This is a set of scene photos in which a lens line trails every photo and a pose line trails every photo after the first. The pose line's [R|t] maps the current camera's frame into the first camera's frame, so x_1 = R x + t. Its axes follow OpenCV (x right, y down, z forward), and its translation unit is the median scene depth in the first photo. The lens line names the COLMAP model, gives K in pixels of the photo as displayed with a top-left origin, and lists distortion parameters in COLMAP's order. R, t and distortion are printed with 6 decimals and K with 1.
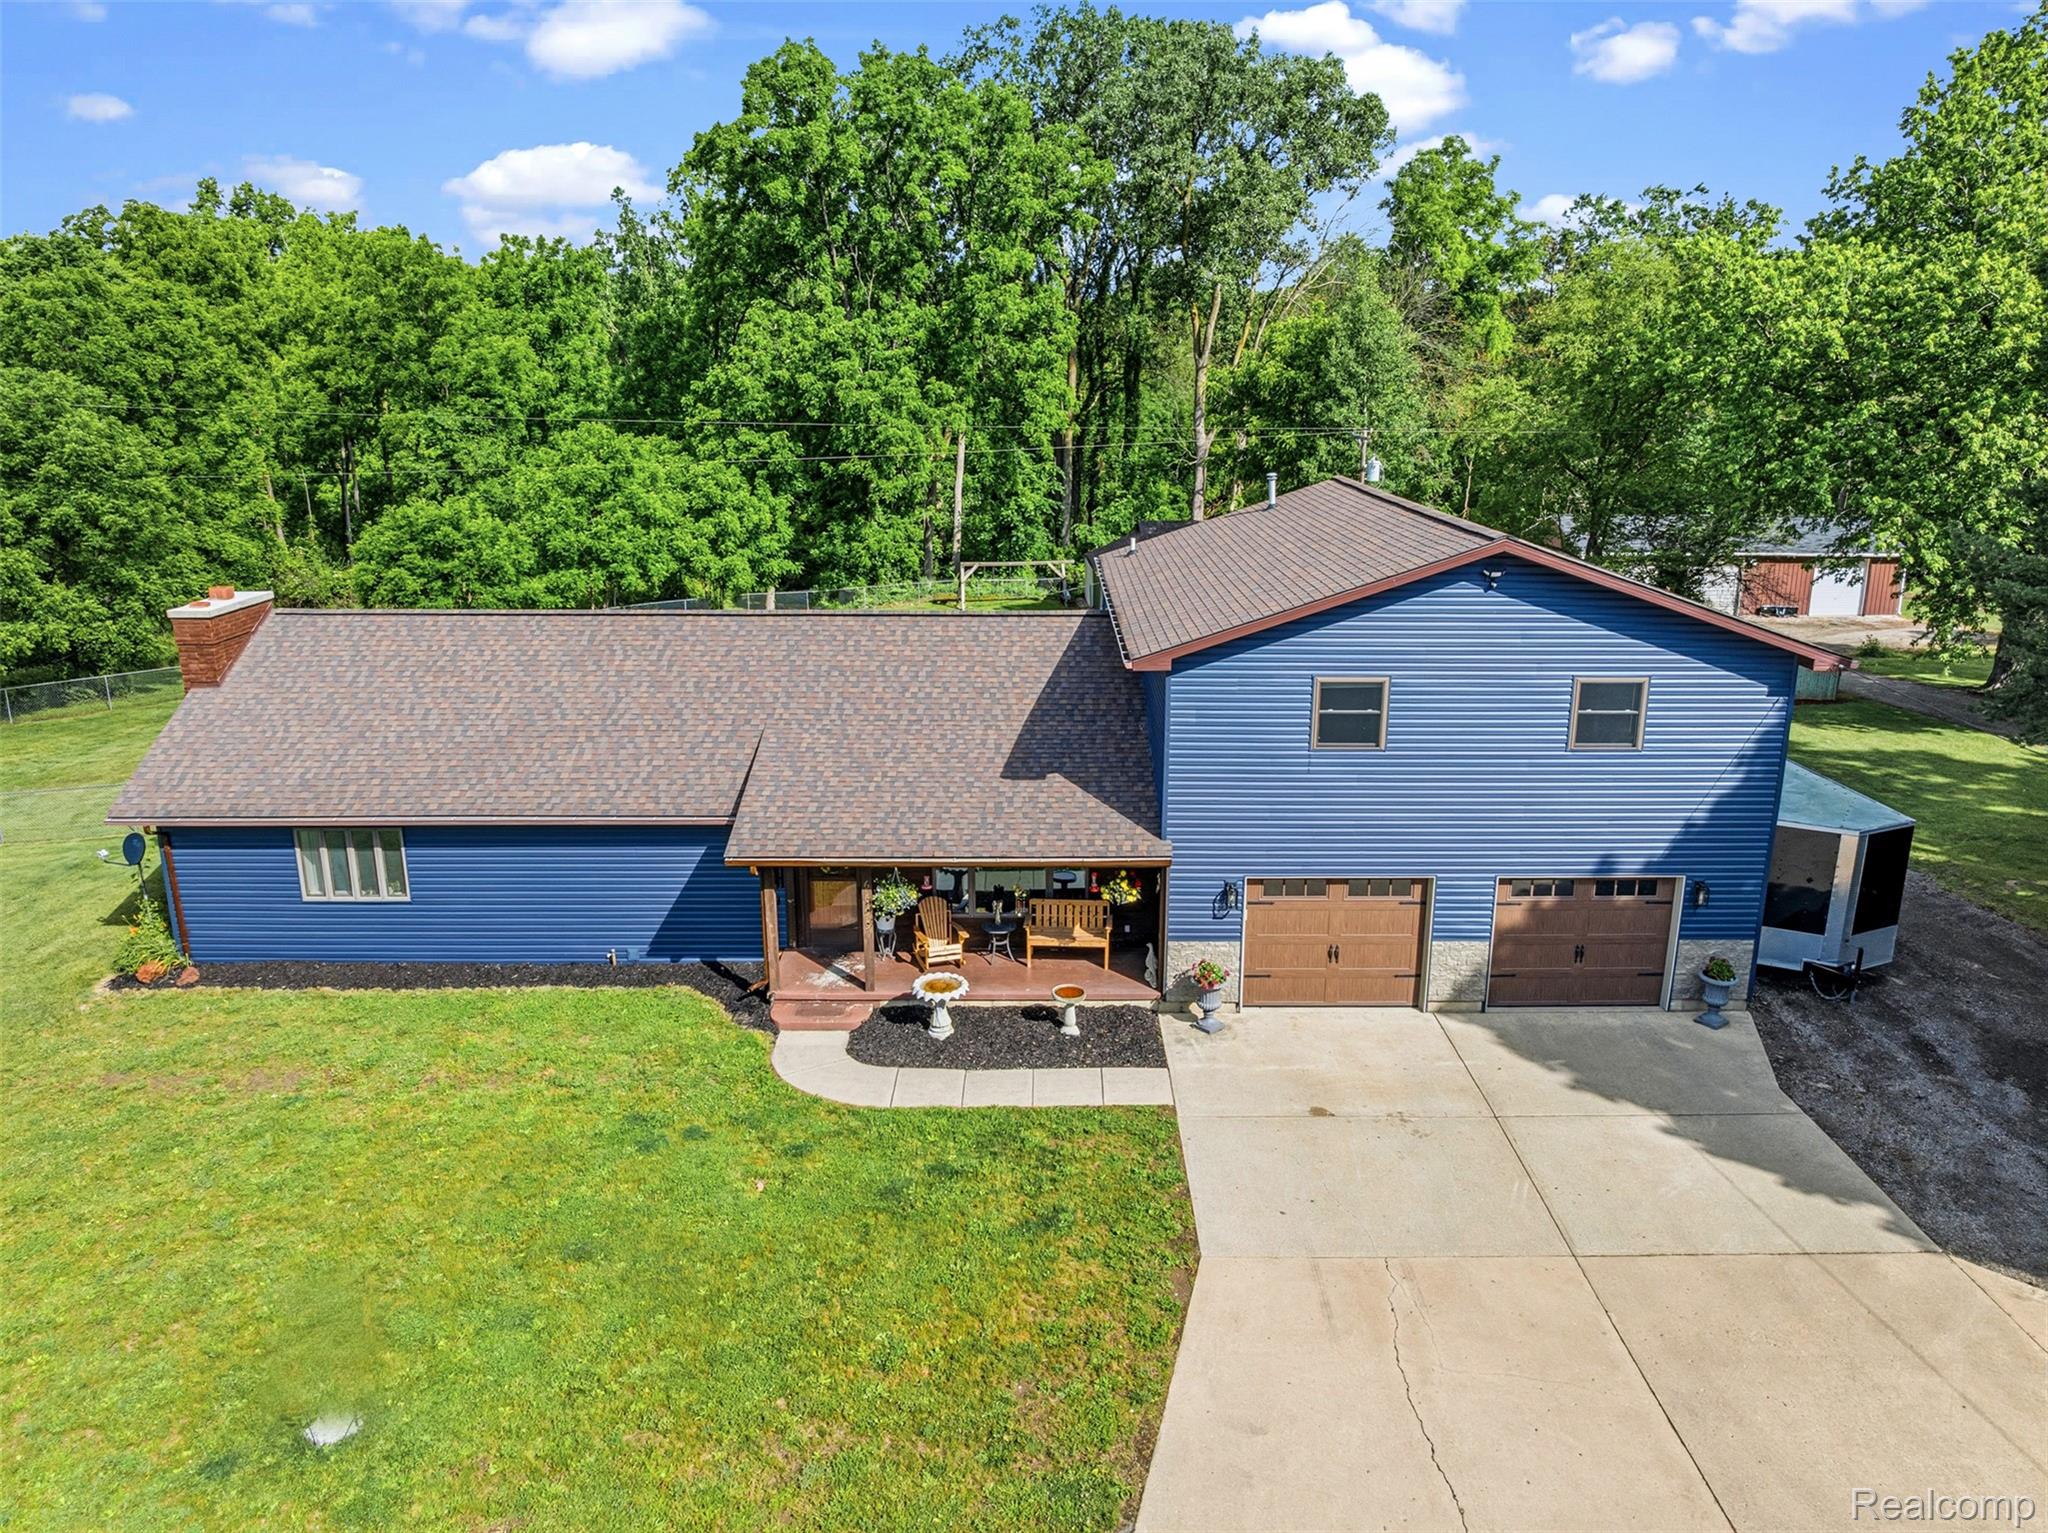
lens RADIAL K [[1354.3, 0, 1024.0], [0, 1354.3, 766.5], [0, 0, 1]] dist [-0.032399, 0.001913]
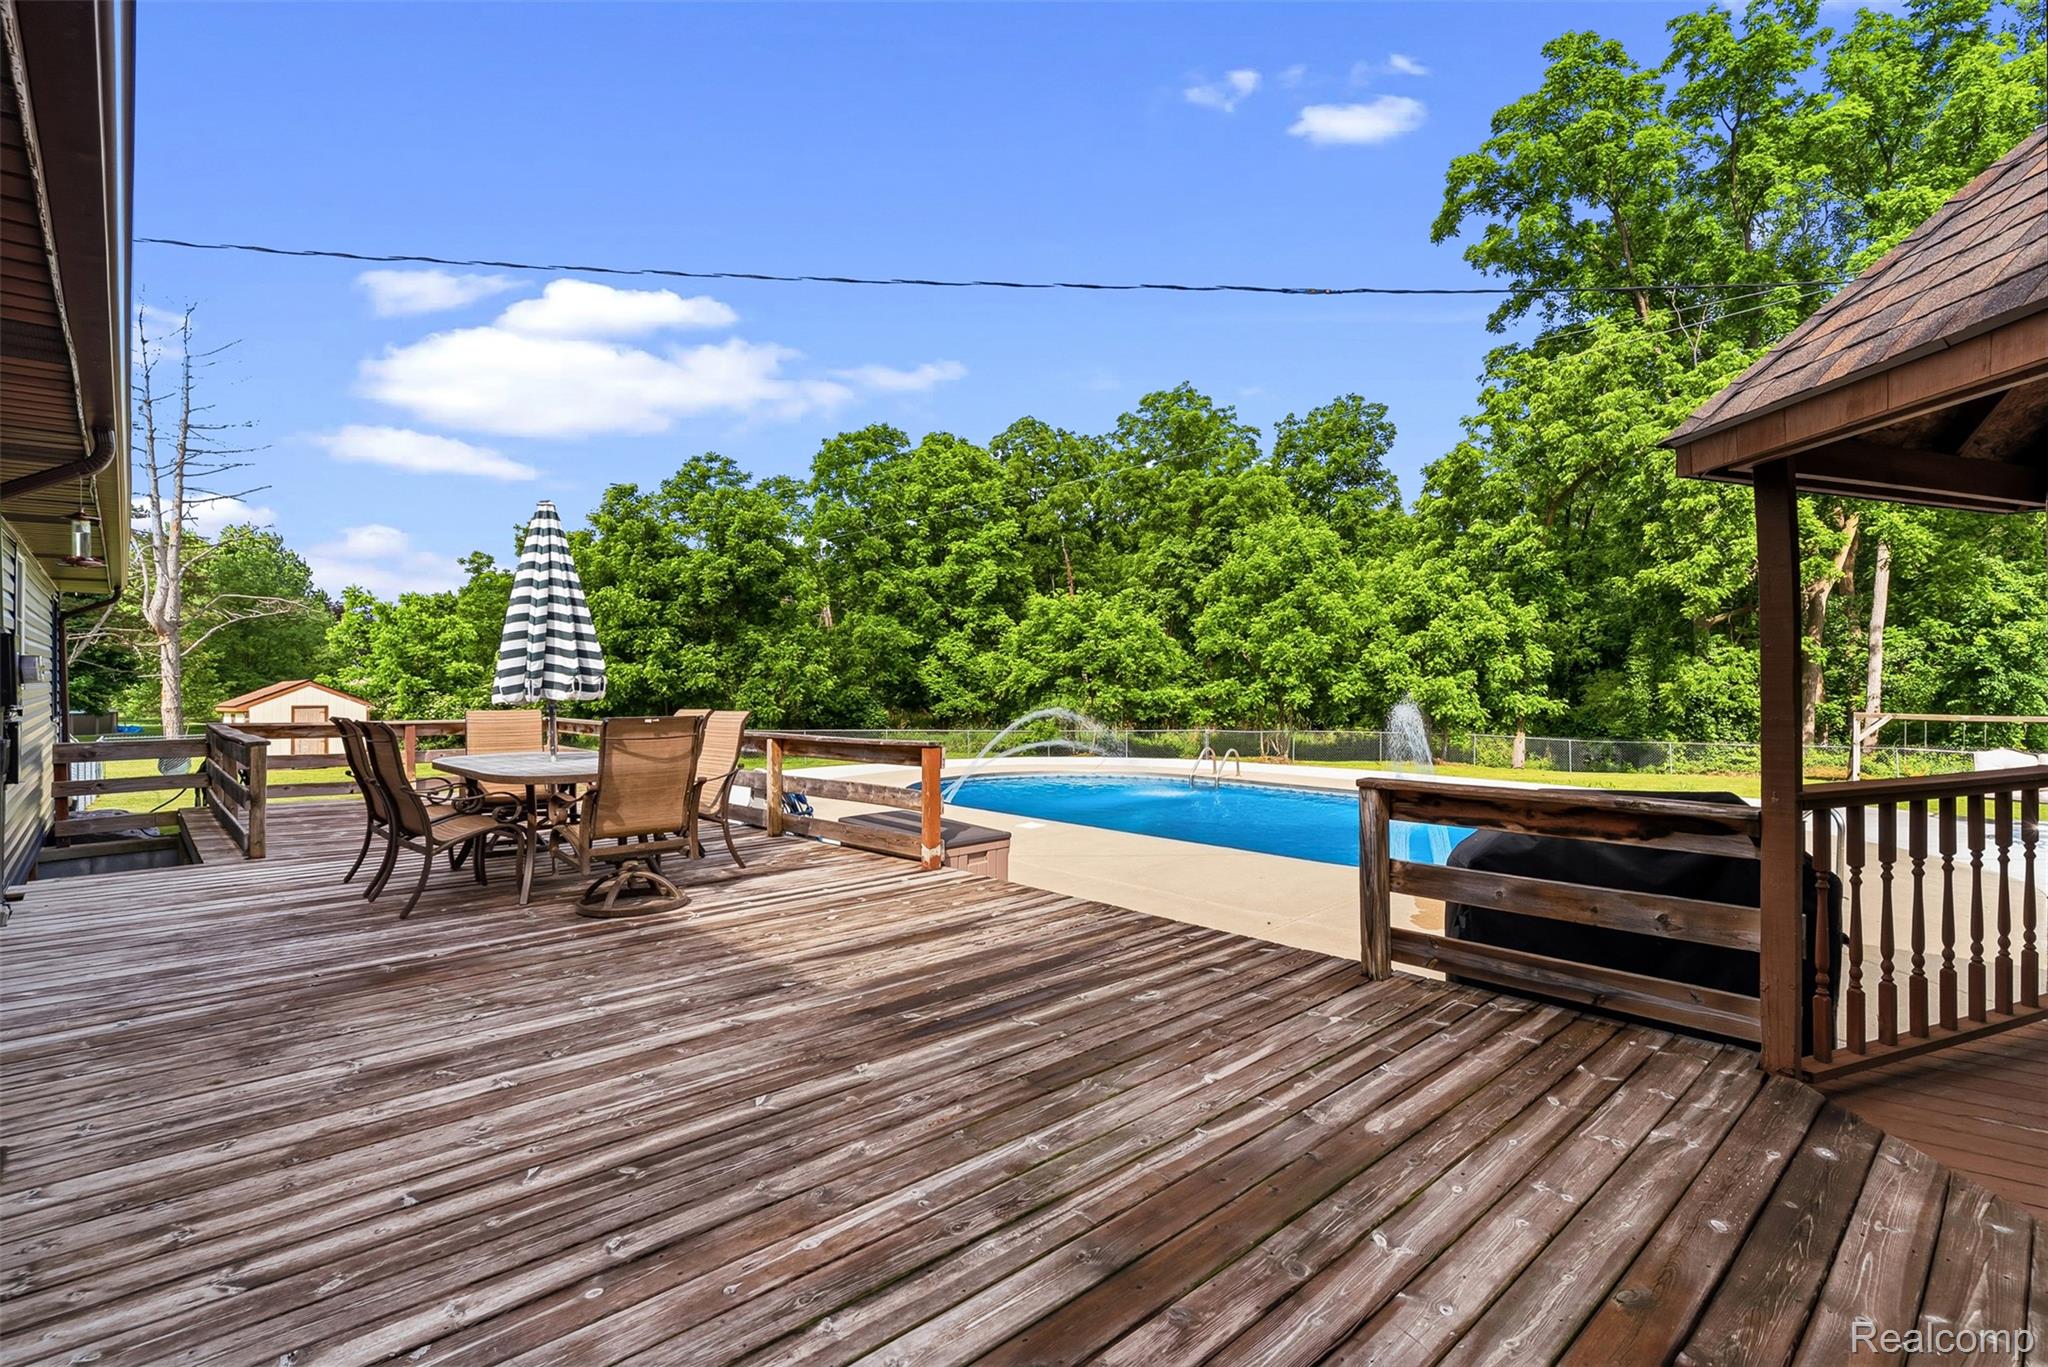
lens RADIAL K [[982.0, 0, 1024.0], [0, 982.0, 683.5], [0, 0, 1]] dist [0.003165, 0.001016]
pose [[0.682767, 0.000497, -0.730636, 0.083367], [-0.193544, 0.964399, -0.180208, -0.020909], [0.704535, 0.264450, 0.658557, 1.446029]]
